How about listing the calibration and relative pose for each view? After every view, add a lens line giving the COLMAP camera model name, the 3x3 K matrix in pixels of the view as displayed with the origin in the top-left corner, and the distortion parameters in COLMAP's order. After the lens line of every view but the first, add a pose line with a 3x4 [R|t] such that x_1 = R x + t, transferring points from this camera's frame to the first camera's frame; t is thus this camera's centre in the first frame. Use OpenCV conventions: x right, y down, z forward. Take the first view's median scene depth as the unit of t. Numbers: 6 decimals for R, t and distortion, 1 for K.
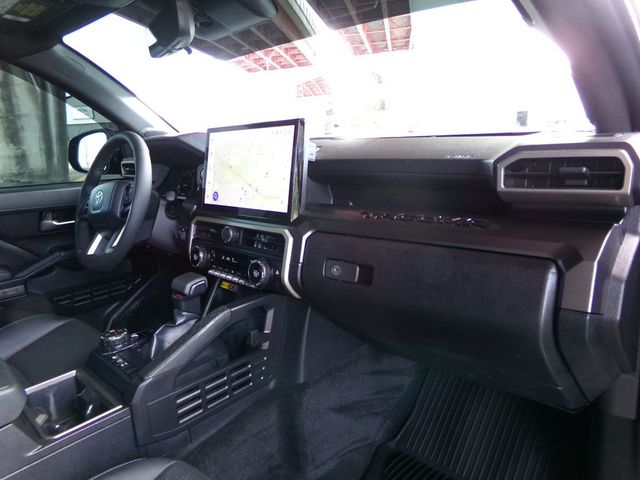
lens RADIAL K [[446.8, 0, 320.0], [0, 446.8, 240.0], [0, 0, 1]] dist [0.000439, 0.026532]
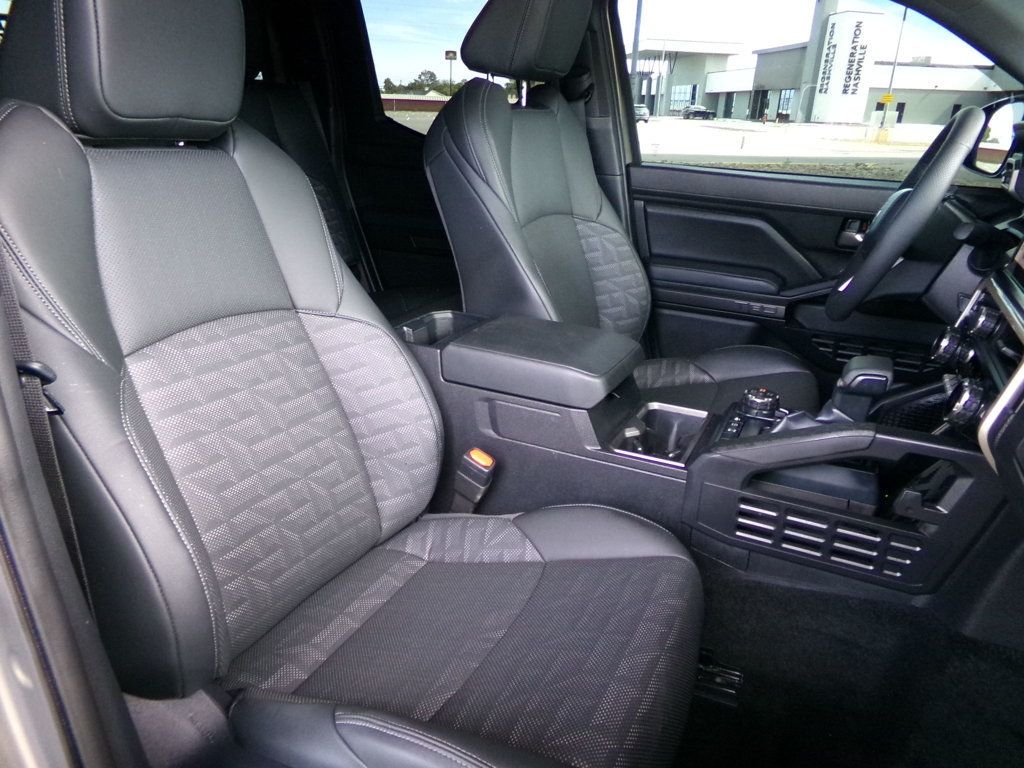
lens RADIAL K [[714.8, 0, 512.0], [0, 714.8, 384.0], [0, 0, 1]] dist [0.000439, 0.026532]
pose [[0.290734, 0.400514, -0.868943, 0.446316], [-0.254709, 0.907800, 0.333202, -0.095315], [0.922278, 0.124454, 0.365942, 0.189687]]
